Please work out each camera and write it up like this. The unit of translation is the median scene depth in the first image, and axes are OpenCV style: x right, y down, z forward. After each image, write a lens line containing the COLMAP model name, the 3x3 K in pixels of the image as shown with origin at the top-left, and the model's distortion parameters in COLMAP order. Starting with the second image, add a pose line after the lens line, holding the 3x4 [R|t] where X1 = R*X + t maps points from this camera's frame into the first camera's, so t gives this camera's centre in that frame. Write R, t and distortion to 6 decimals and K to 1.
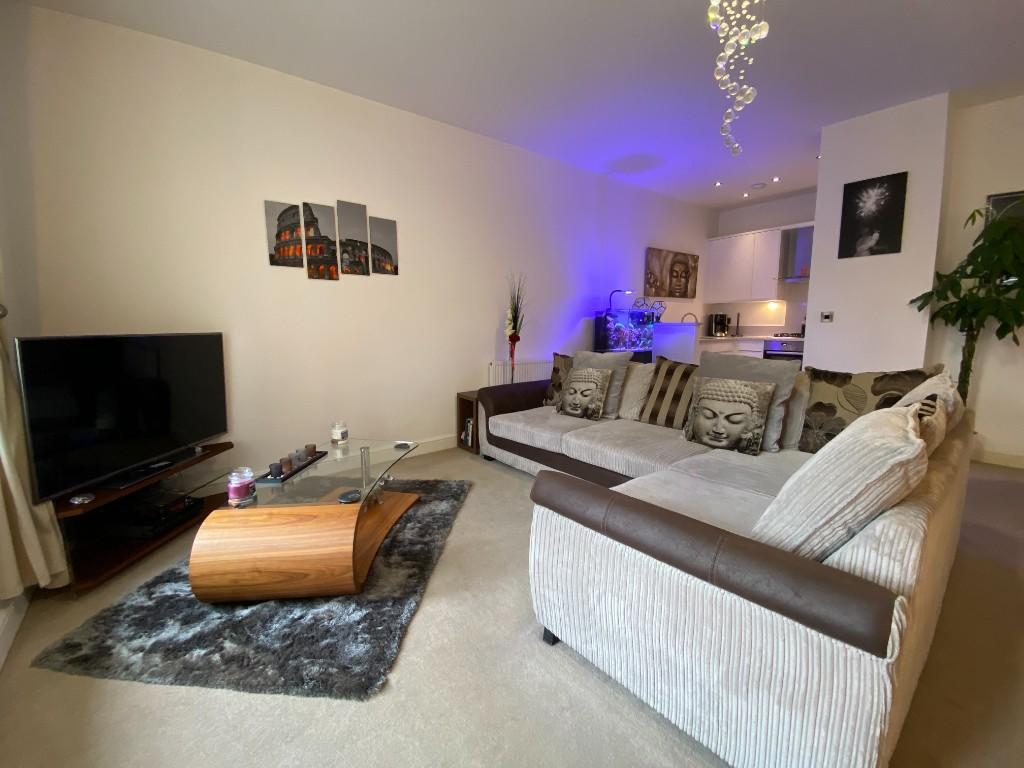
lens RADIAL K [[418.0, 0, 509.1], [0, 418.0, 383.1], [0, 0, 1]] dist [0.017124, -0.018970]
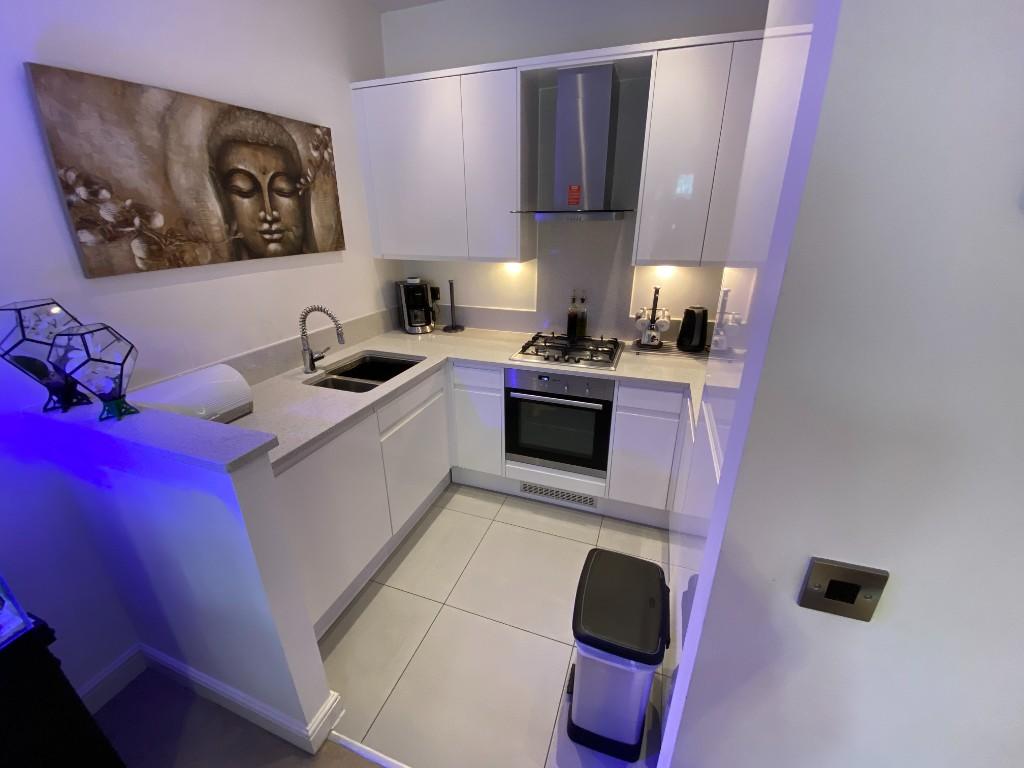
lens RADIAL K [[418.0, 0, 509.1], [0, 418.0, 383.1], [0, 0, 1]] dist [0.017124, -0.018970]
pose [[0.852448, -0.186895, 0.488265, 0.385028], [0.066580, 0.965124, 0.253185, -0.182362], [-0.518556, -0.183318, 0.835161, 0.608197]]
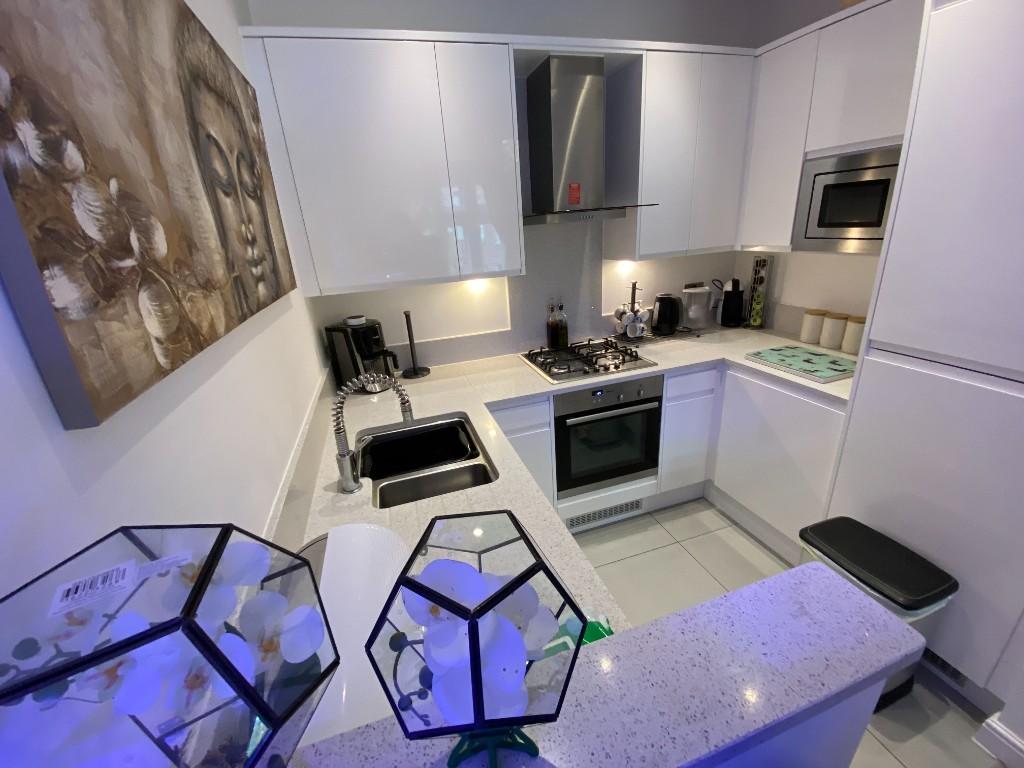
lens RADIAL K [[418.0, 0, 509.1], [0, 418.0, 383.1], [0, 0, 1]] dist [0.017124, -0.018970]
pose [[0.357235, -0.339434, 0.870154, 0.273119], [0.190868, 0.938498, 0.287735, -0.209652], [-0.914305, 0.063296, 0.400051, 0.847720]]
